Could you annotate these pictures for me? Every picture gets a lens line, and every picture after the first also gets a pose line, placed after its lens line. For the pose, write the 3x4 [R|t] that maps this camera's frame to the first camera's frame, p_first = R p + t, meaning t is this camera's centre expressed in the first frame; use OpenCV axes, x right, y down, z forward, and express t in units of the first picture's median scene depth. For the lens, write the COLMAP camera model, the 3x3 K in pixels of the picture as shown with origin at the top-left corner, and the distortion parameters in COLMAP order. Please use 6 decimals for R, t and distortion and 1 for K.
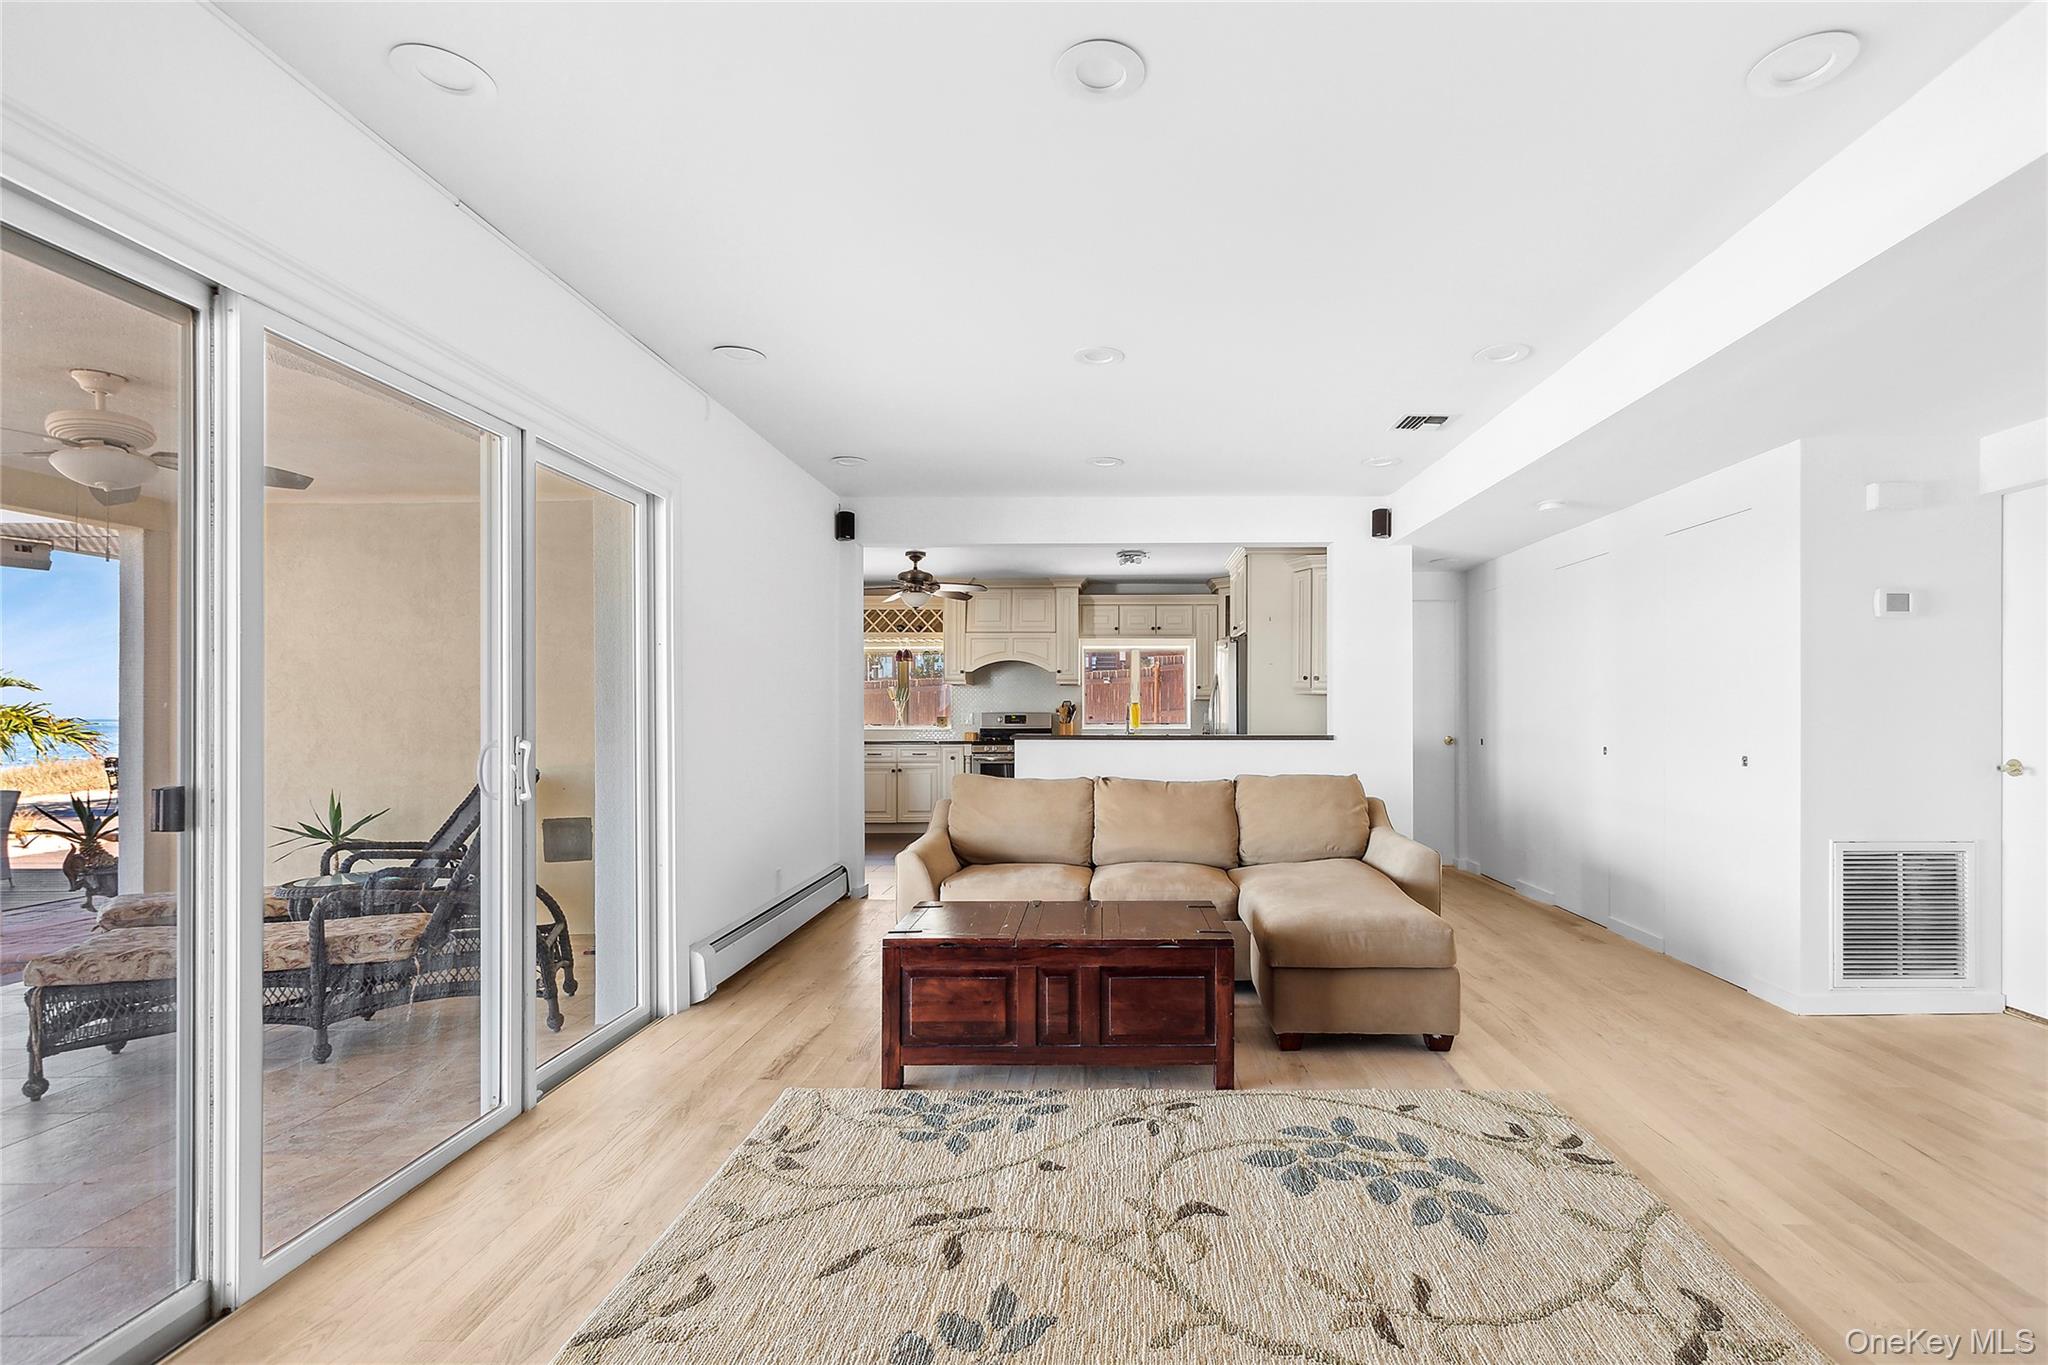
lens RADIAL K [[932.7, 0, 1028.4], [0, 932.7, 719.6], [0, 0, 1]] dist [0.003185, 0.000546]
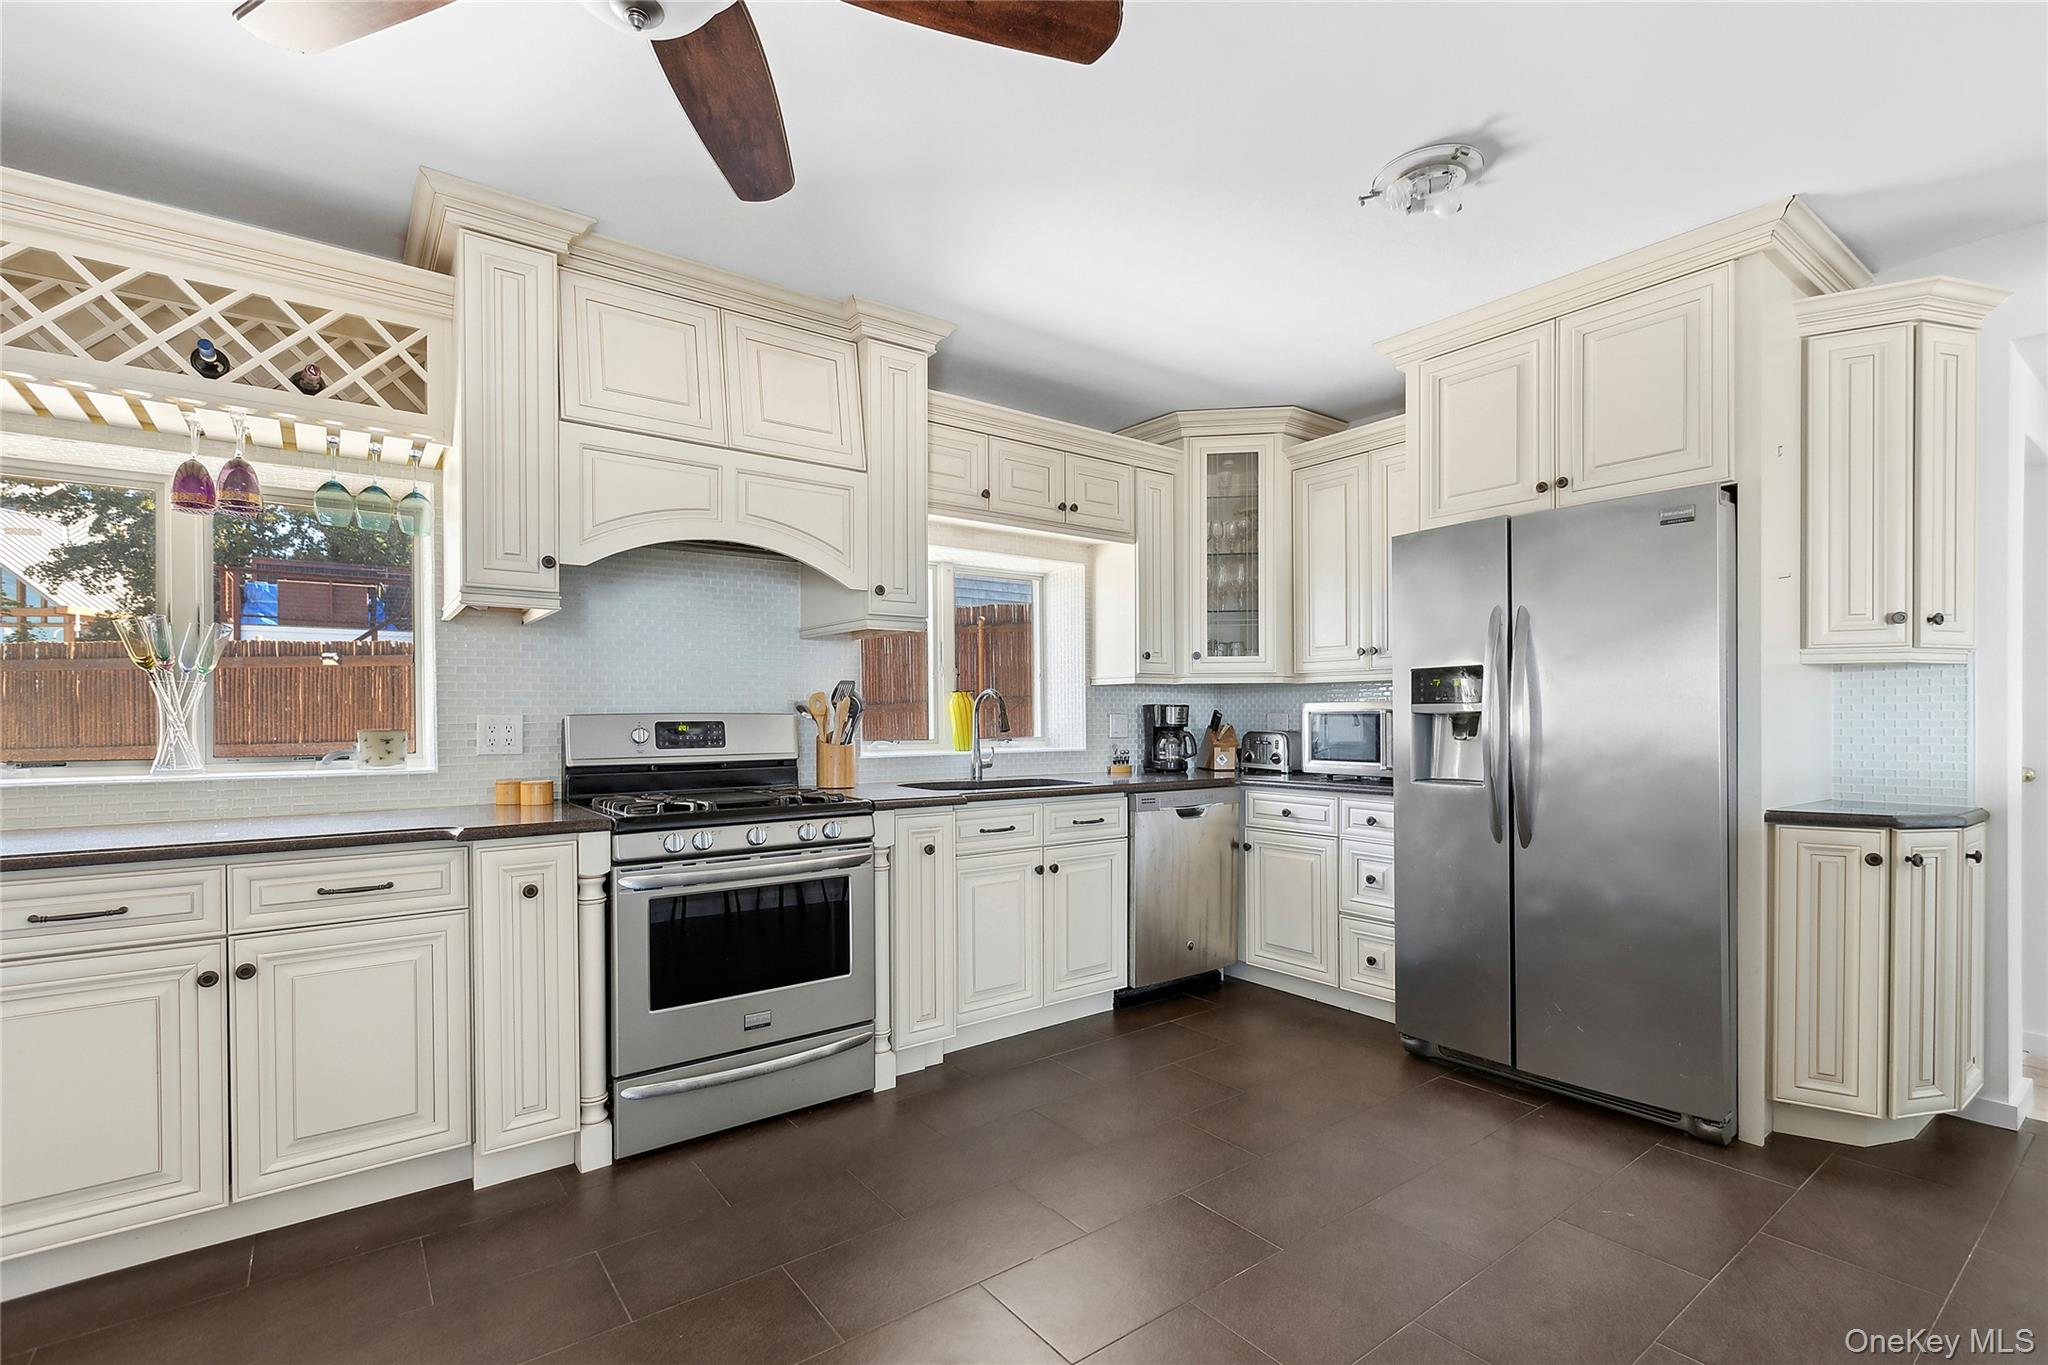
lens RADIAL K [[932.7, 0, 1028.4], [0, 932.7, 719.6], [0, 0, 1]] dist [0.003185, 0.000546]
pose [[0.745239, -0.005773, 0.666773, -0.141538], [0.004995, 0.999983, 0.003076, -0.005619], [-0.666779, 0.001038, 0.745255, 0.680610]]
